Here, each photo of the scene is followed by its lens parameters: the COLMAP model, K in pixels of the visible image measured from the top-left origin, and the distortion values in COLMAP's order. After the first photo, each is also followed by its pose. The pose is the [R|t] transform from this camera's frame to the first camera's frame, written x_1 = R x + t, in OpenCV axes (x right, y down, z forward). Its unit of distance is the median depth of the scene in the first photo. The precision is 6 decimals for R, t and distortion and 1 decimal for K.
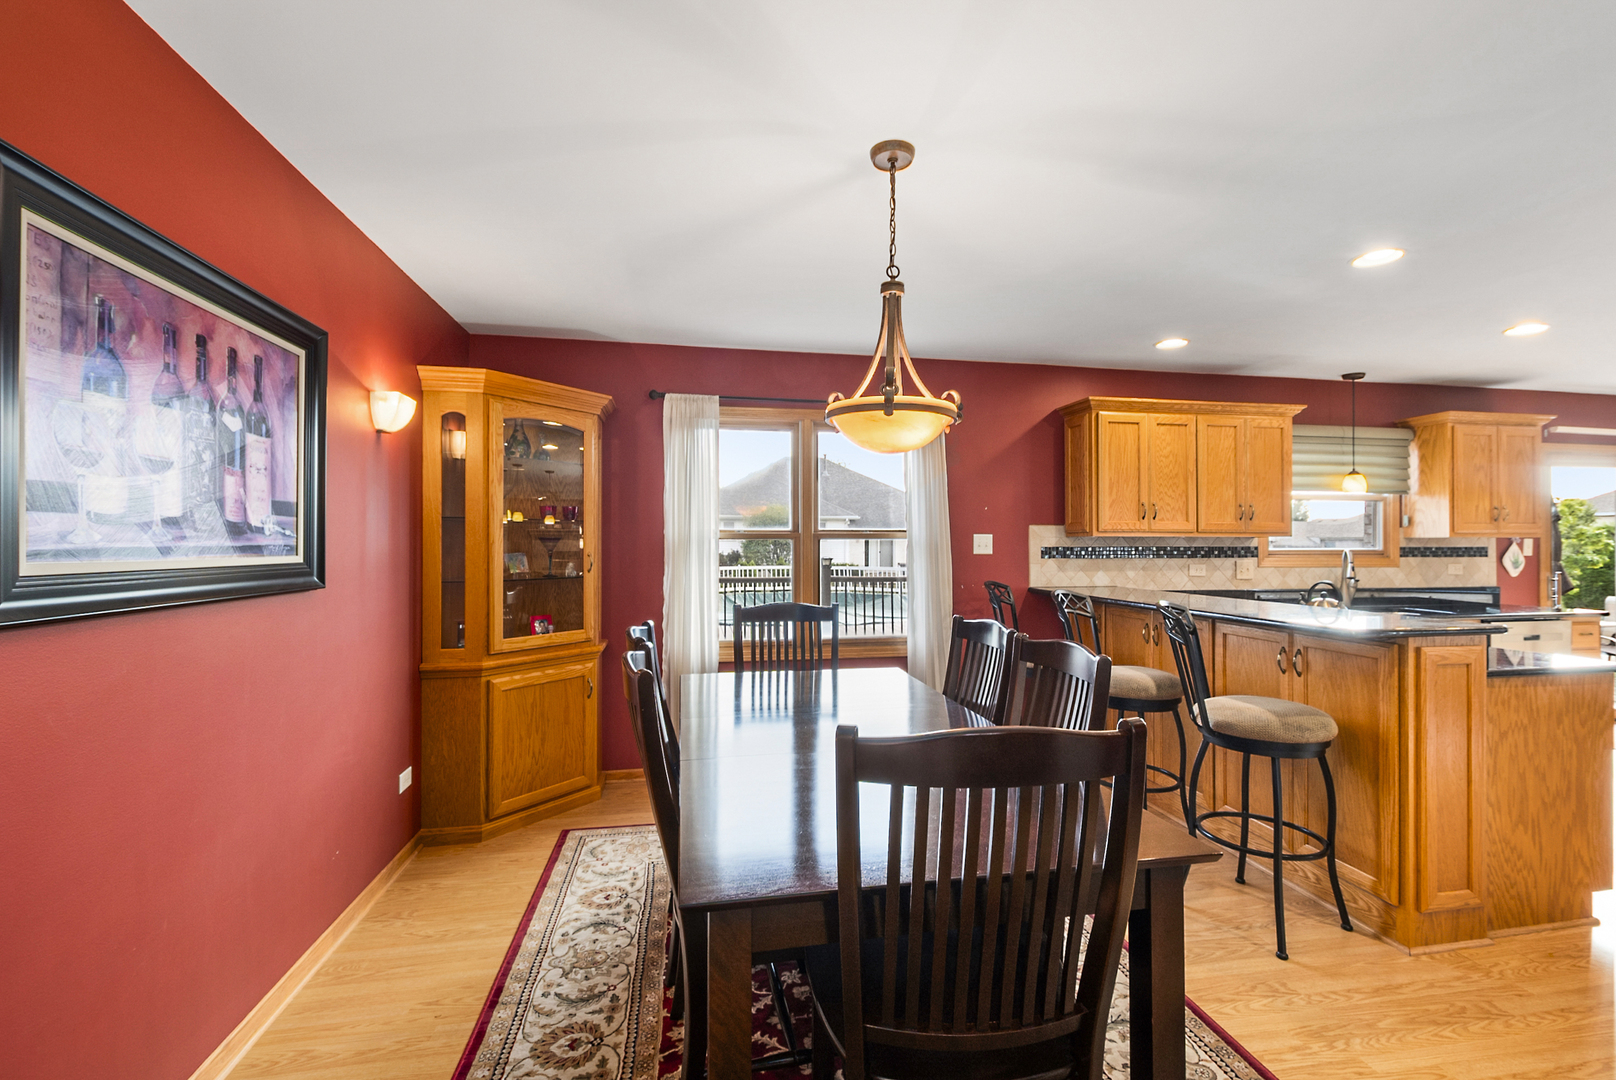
lens RADIAL K [[719.2, 0, 827.8], [0, 719.2, 538.1], [0, 0, 1]] dist [0.009865, -0.000955]
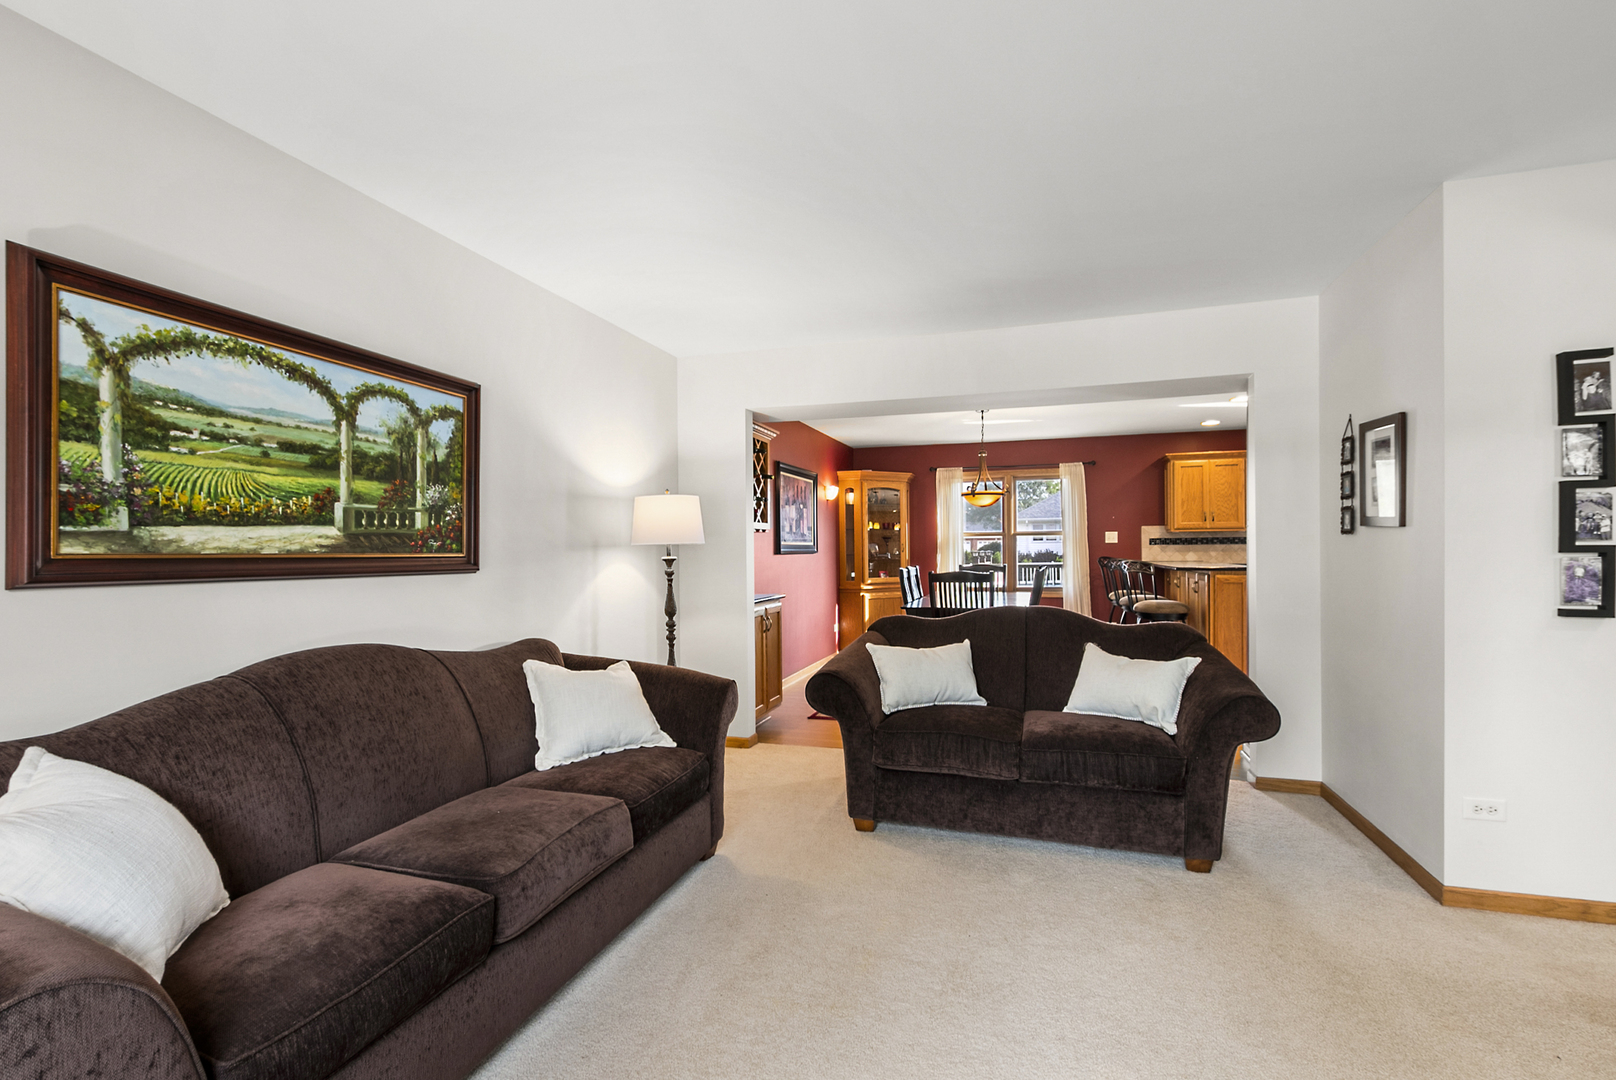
lens RADIAL K [[719.2, 0, 819.3], [0, 719.2, 543.1], [0, 0, 1]] dist [0.009865, -0.000955]
pose [[0.881556, -0.011002, -0.471952, 0.465575], [0.013741, 0.999903, 0.002357, 0.010000], [0.471880, -0.008563, 0.881621, -1.031798]]
